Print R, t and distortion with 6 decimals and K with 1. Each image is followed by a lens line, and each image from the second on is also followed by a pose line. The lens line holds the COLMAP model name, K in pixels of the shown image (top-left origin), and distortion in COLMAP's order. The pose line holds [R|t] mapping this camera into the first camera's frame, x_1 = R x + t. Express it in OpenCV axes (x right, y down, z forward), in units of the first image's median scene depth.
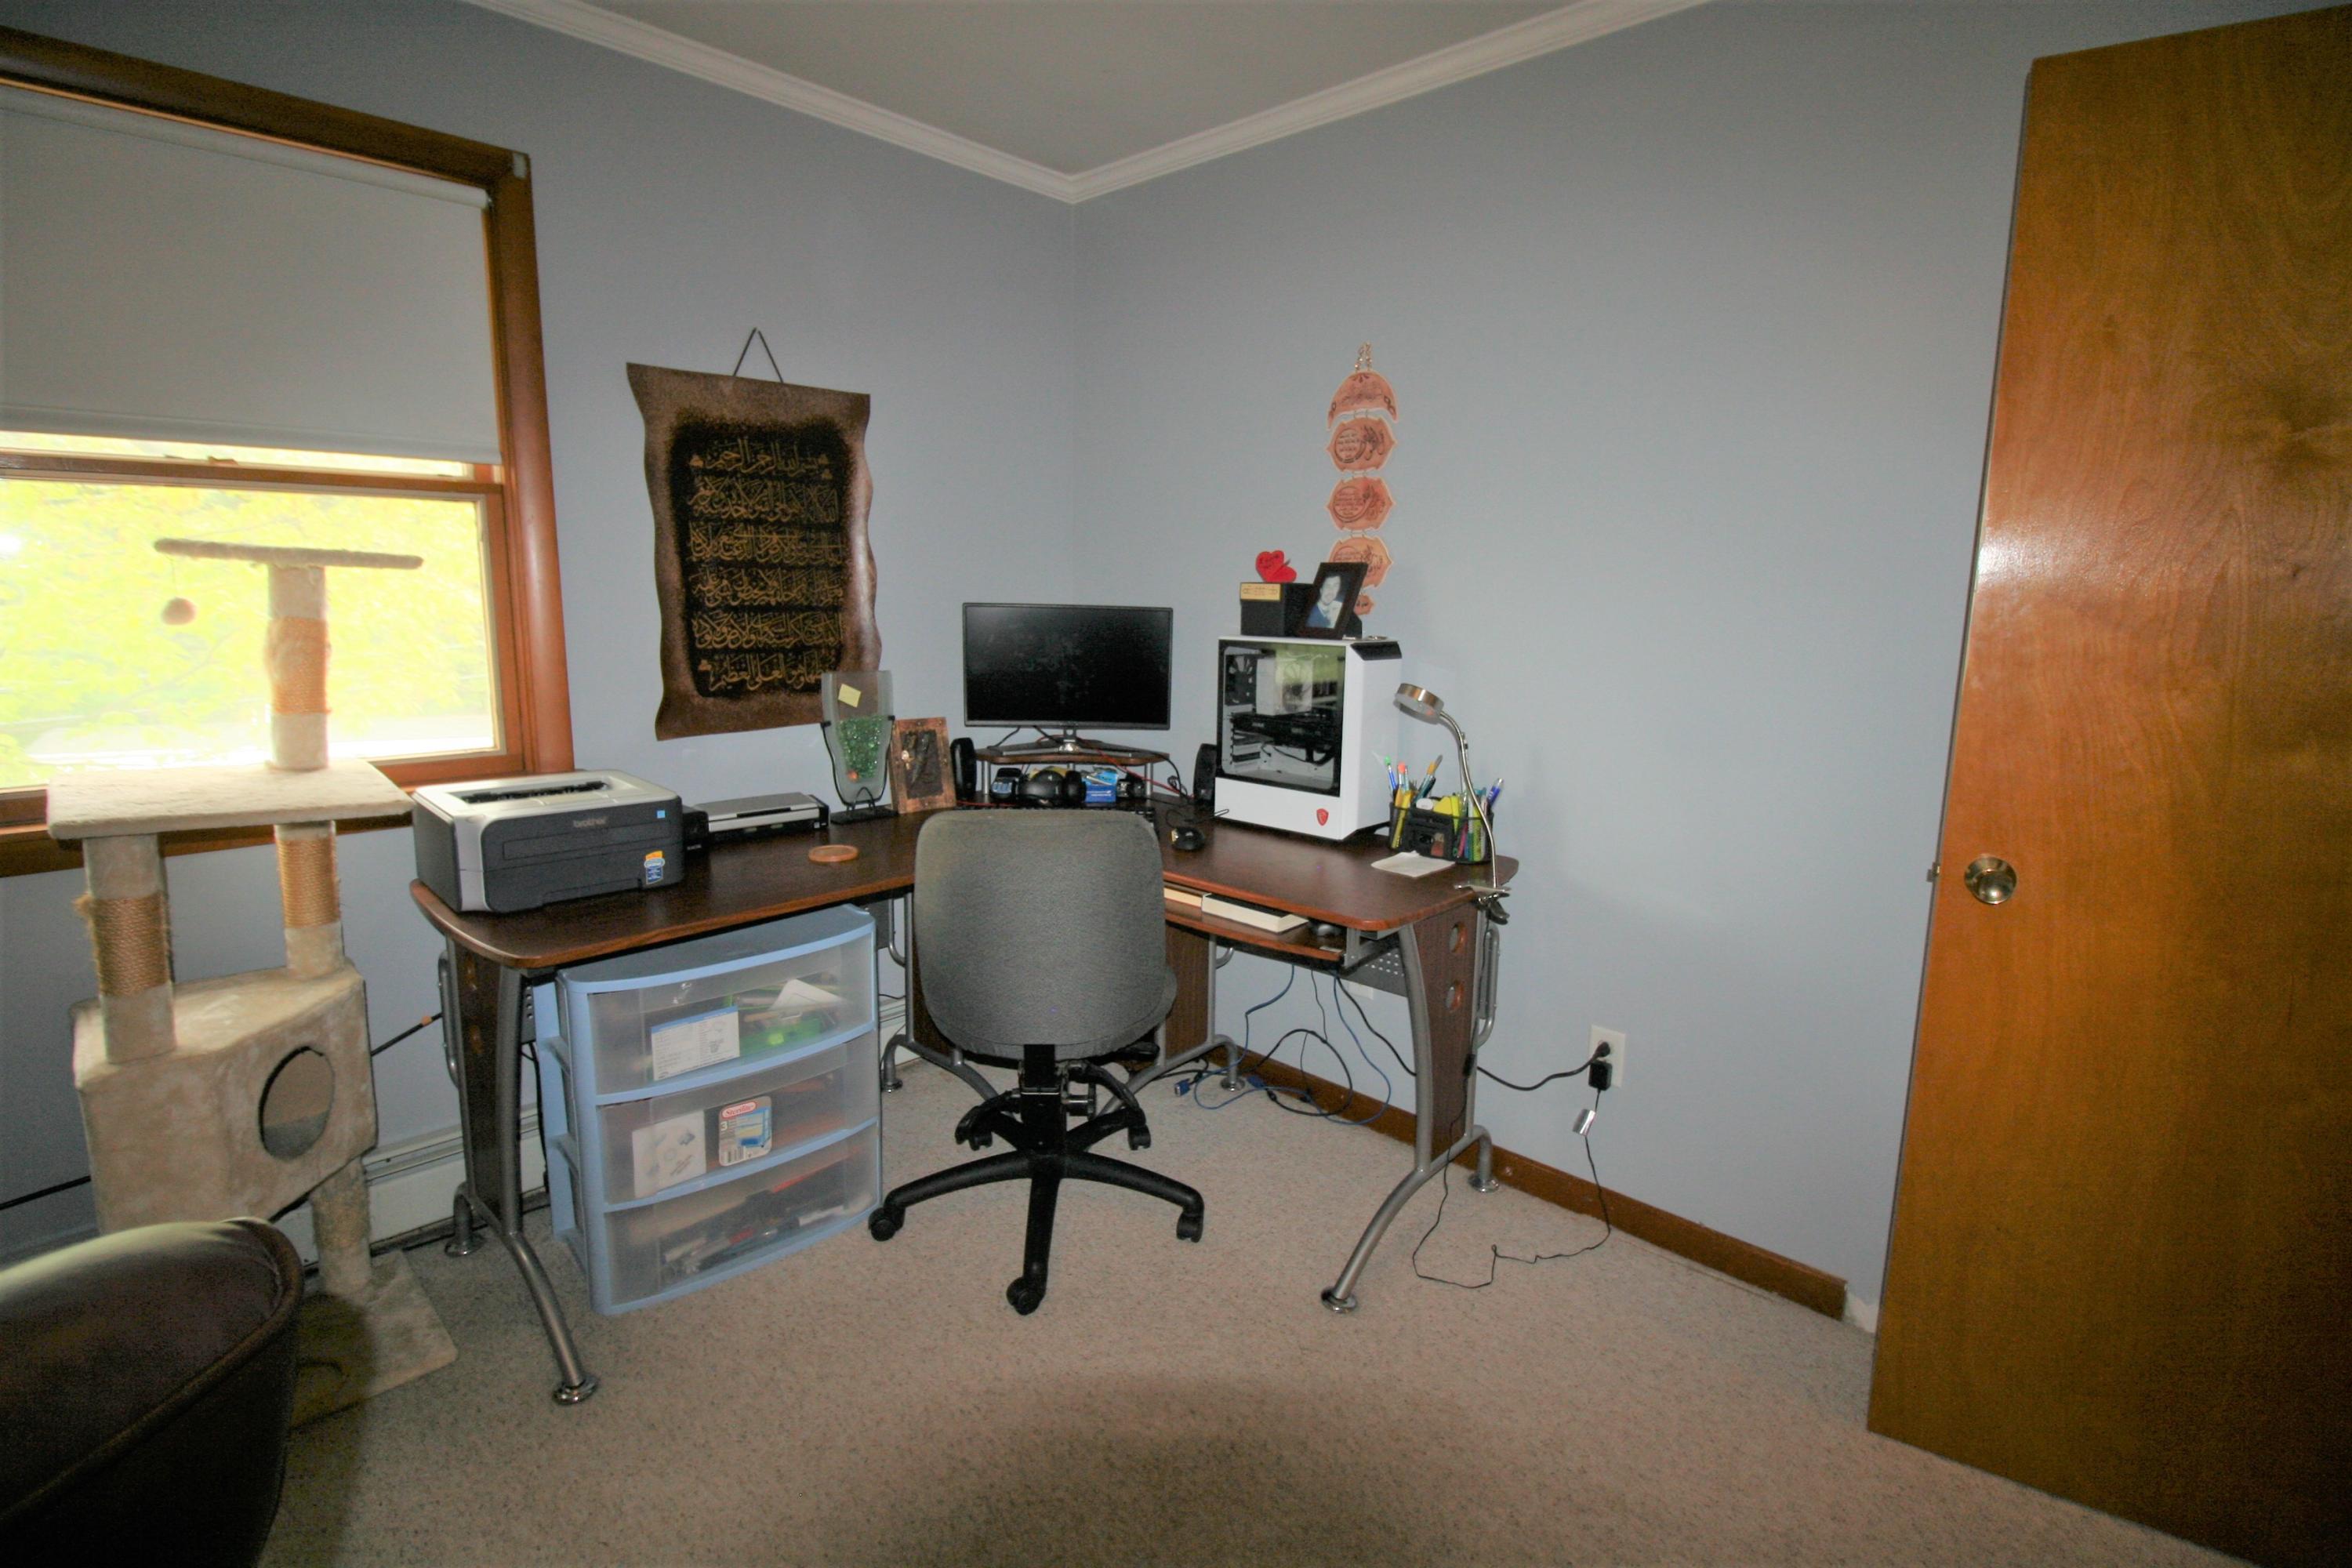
lens RADIAL K [[1101.4, 0, 1175.0], [0, 1101.4, 779.5], [0, 0, 1]] dist [-0.016715, -0.003768]
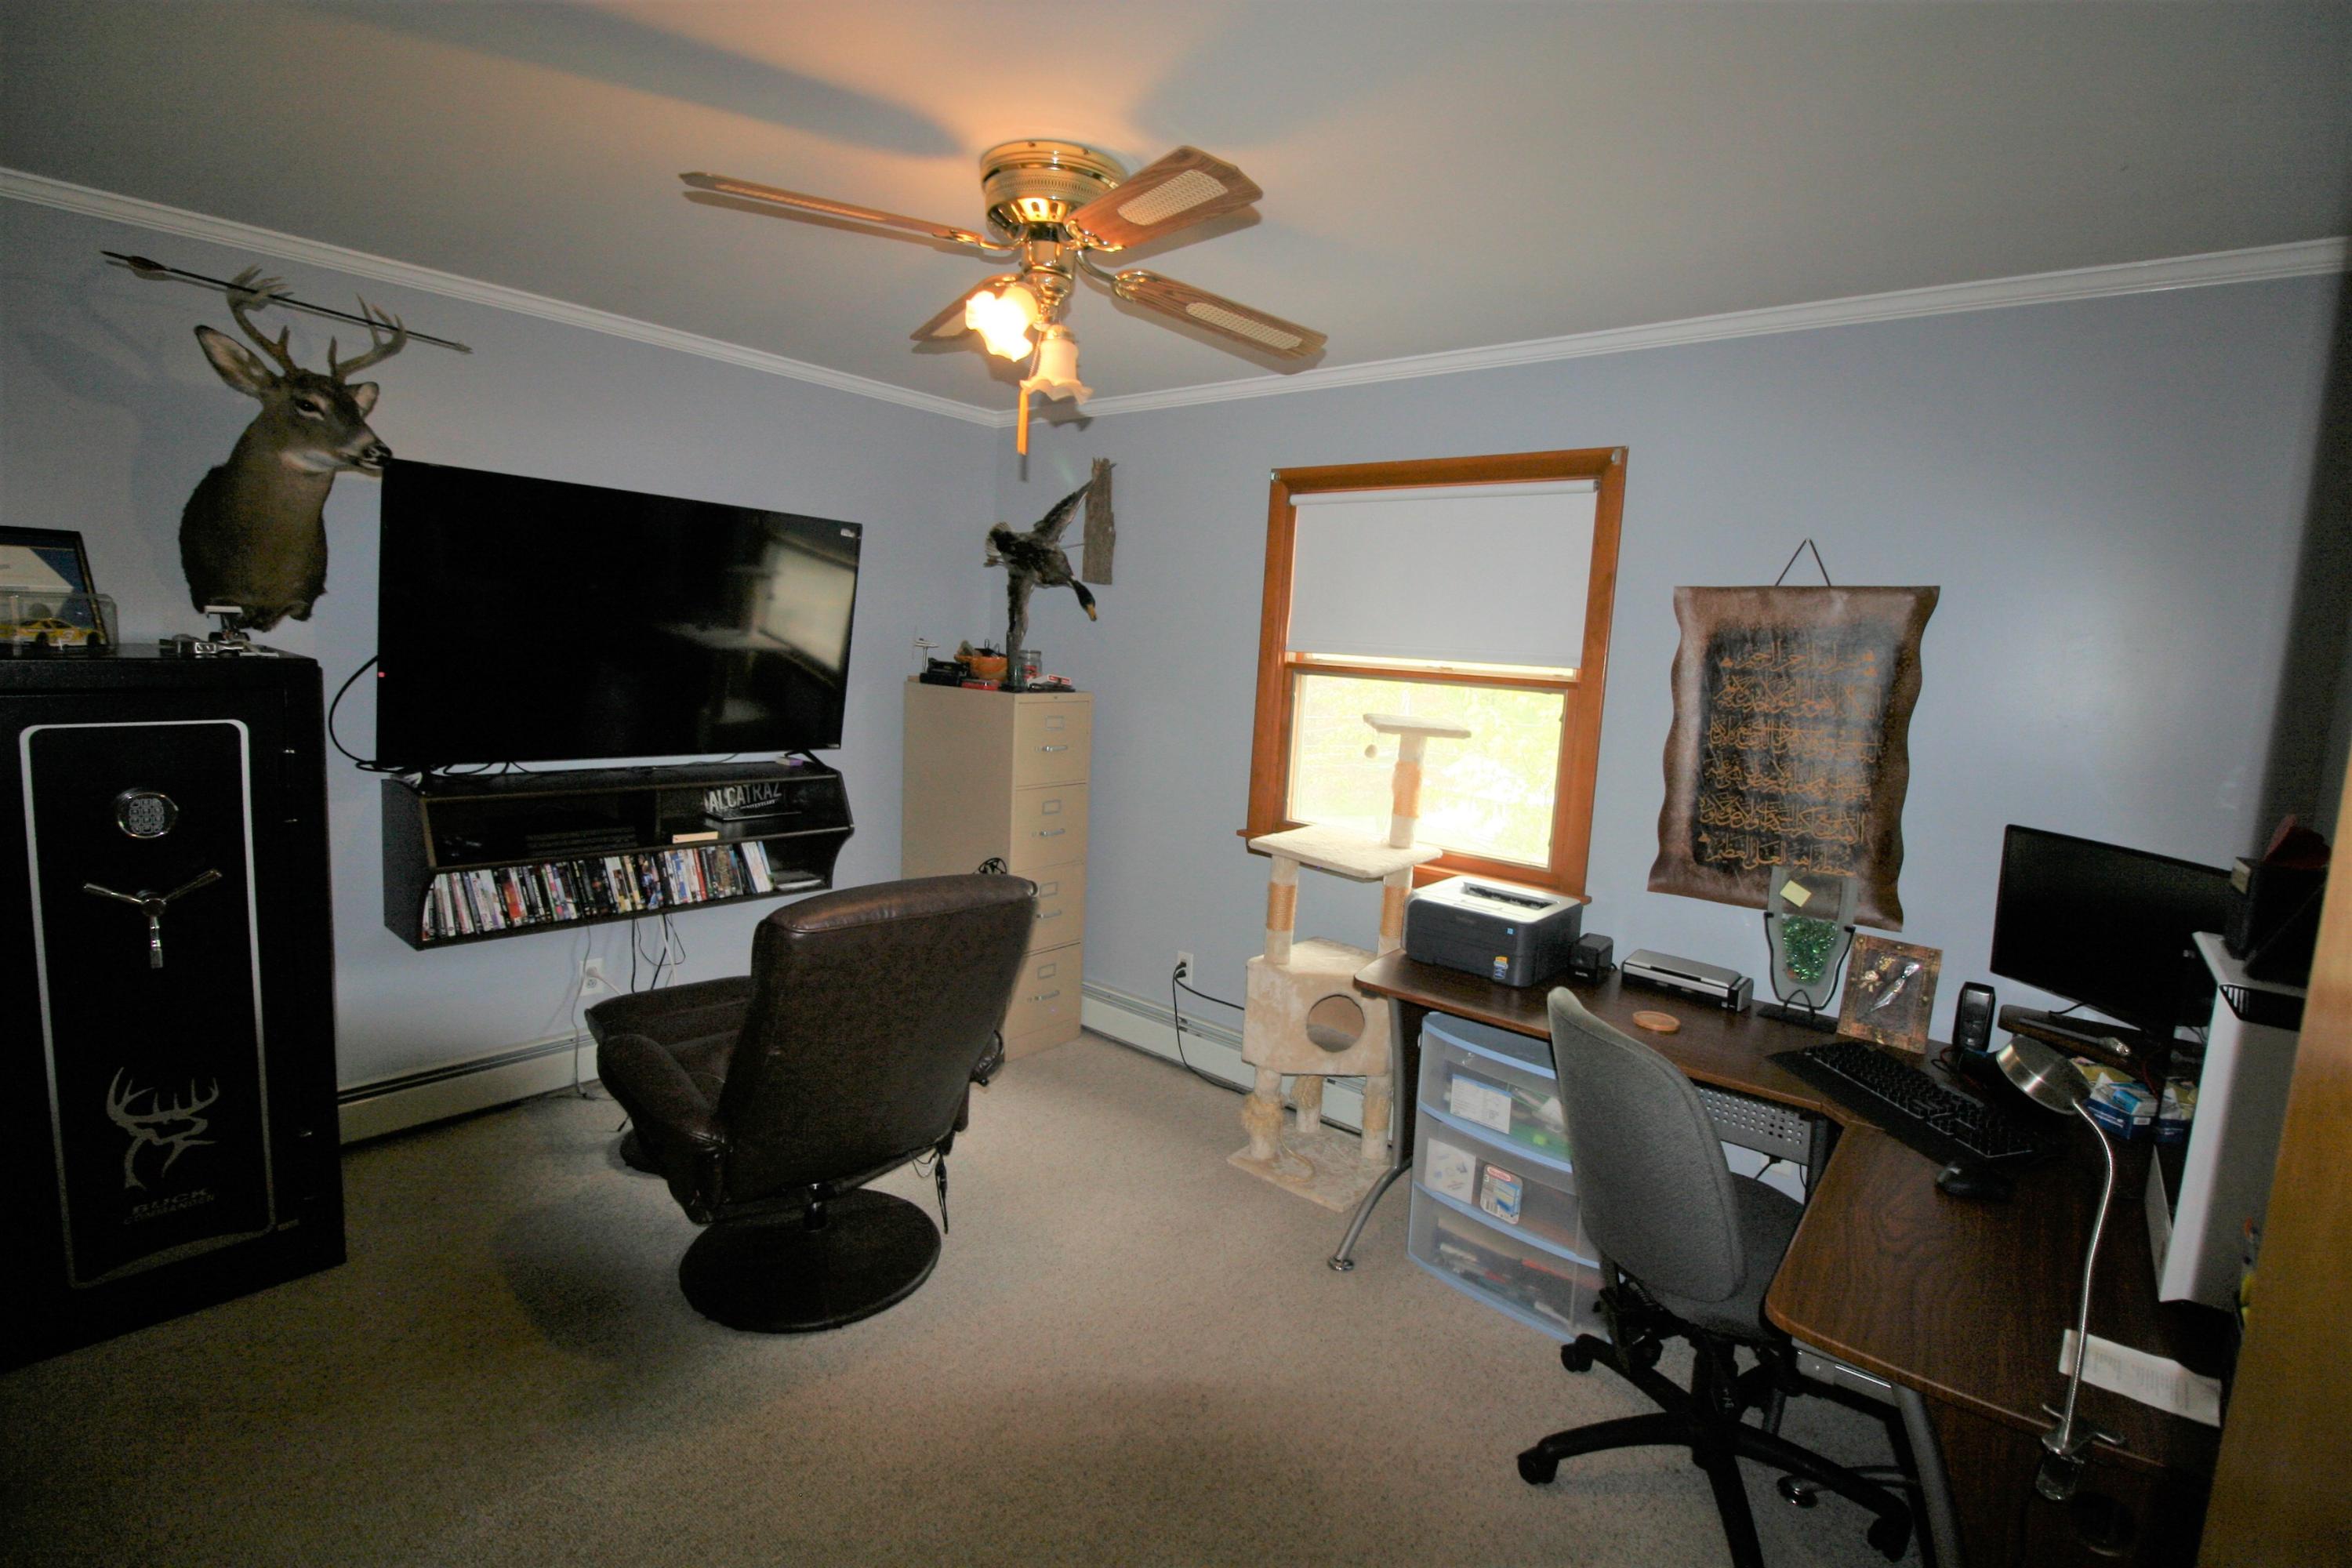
lens RADIAL K [[1101.4, 0, 1175.9], [0, 1101.4, 777.2], [0, 0, 1]] dist [-0.016715, -0.003768]
pose [[0.028016, 0.105272, -0.994049, 0.711240], [-0.221070, 0.970467, 0.096544, -0.162138], [0.974855, 0.217050, 0.050462, 0.420653]]
